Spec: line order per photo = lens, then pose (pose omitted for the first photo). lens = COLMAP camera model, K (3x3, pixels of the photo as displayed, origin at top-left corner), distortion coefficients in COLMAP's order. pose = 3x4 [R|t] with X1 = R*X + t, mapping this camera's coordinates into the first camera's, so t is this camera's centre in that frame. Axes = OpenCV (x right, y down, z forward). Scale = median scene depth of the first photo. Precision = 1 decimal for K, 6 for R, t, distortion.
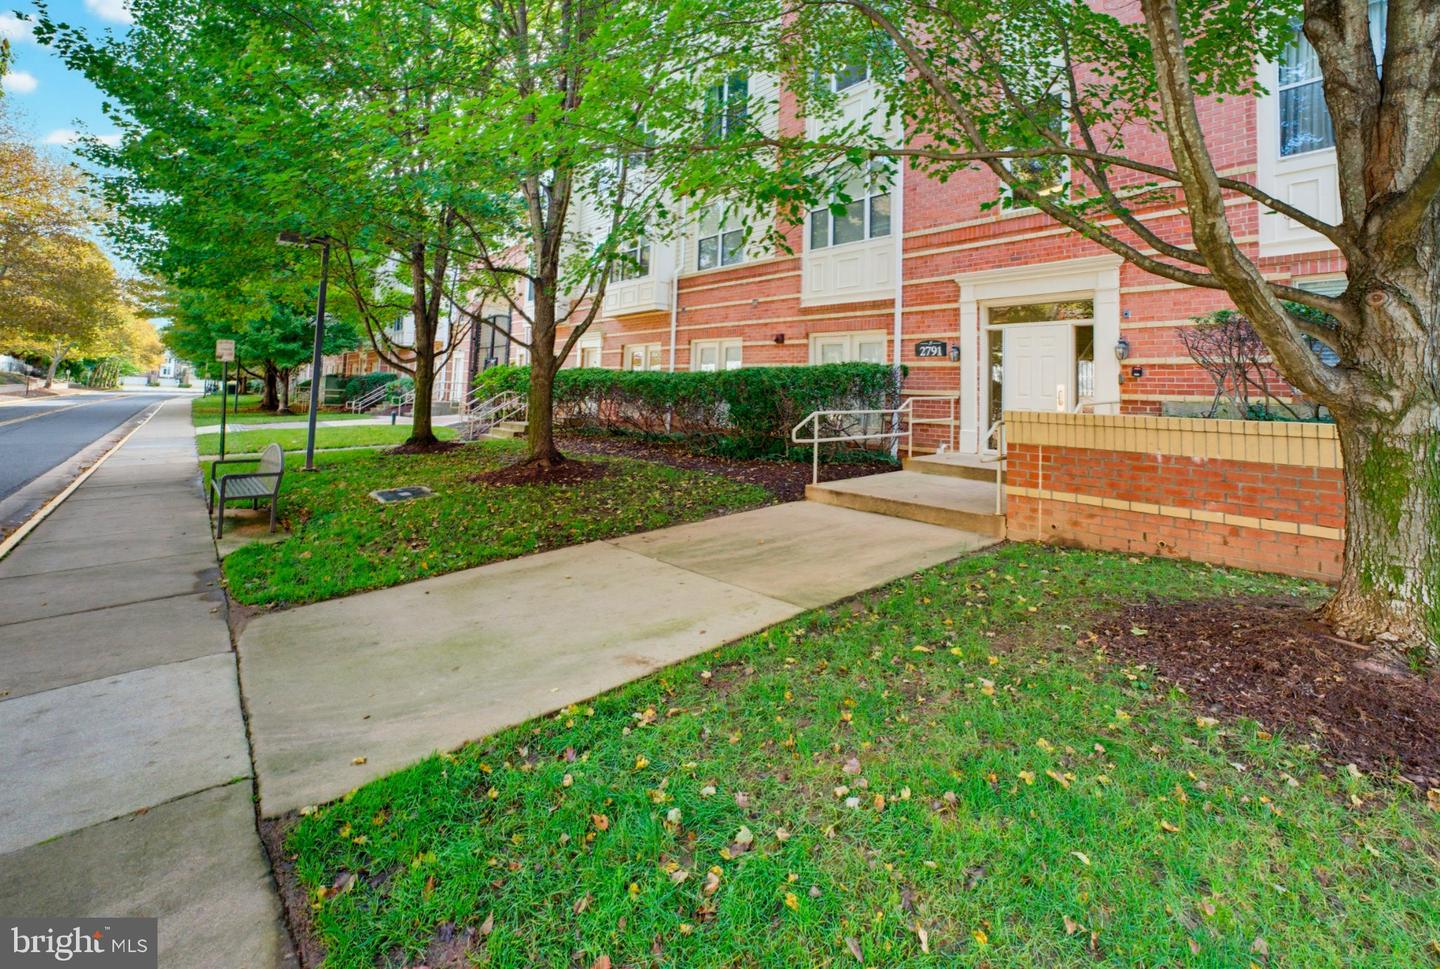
lens RADIAL K [[597.4, 0, 717.9], [0, 597.4, 483.1], [0, 0, 1]] dist [-0.000467, 0.002017]
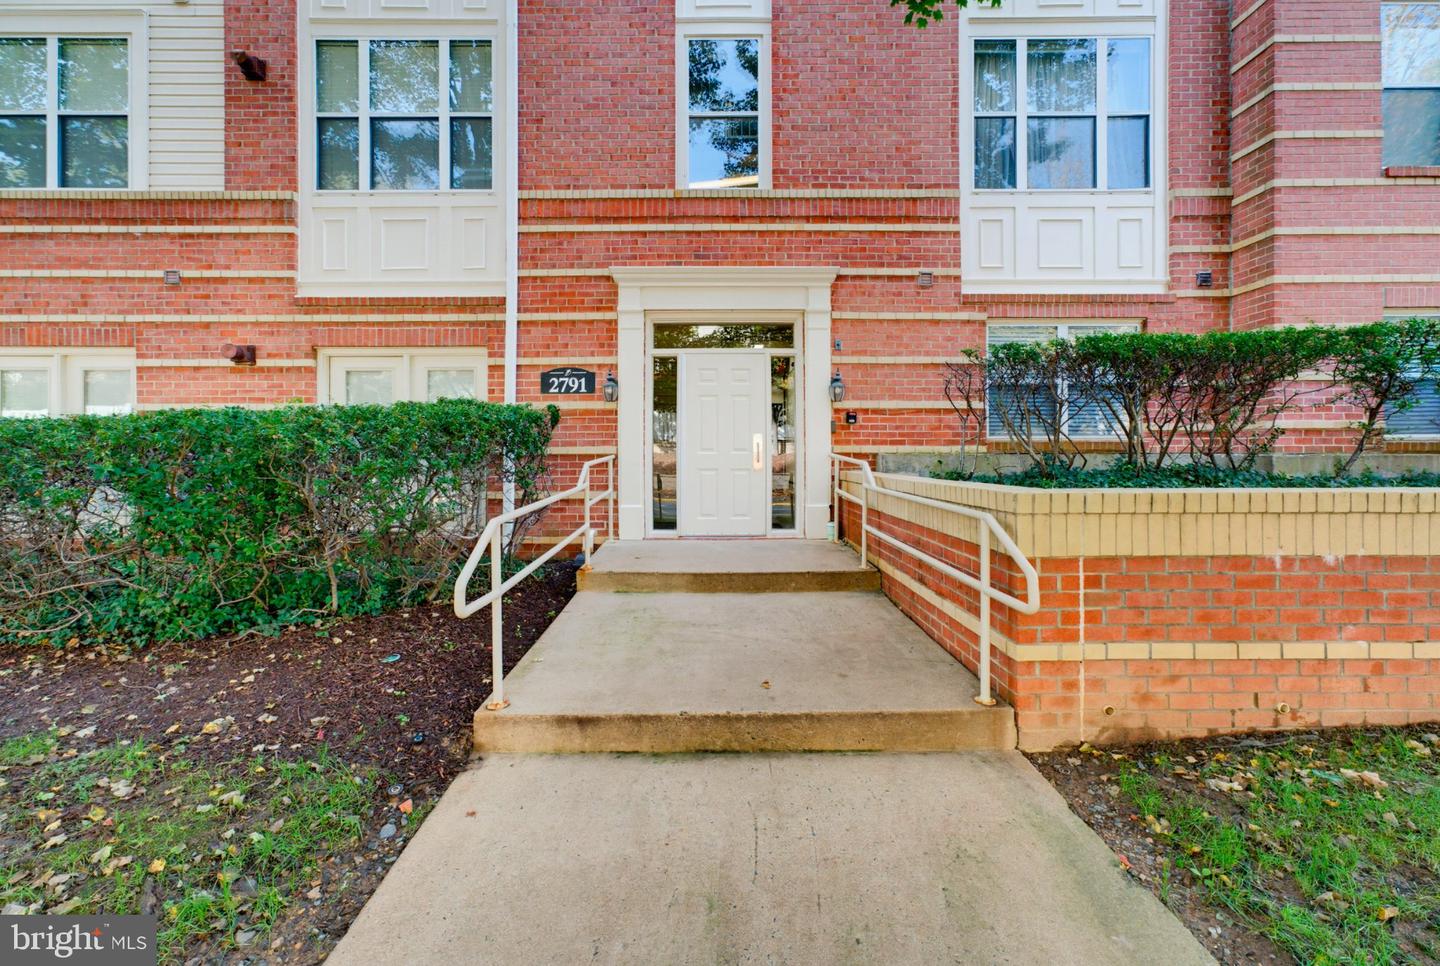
lens RADIAL K [[597.4, 0, 689.5], [0, 597.4, 451.8], [0, 0, 1]] dist [-0.000467, 0.002017]
pose [[0.670329, -0.040704, 0.740947, -0.028317], [0.138793, 0.987751, -0.071304, -0.093322], [-0.728969, 0.150635, 0.667767, 0.517817]]
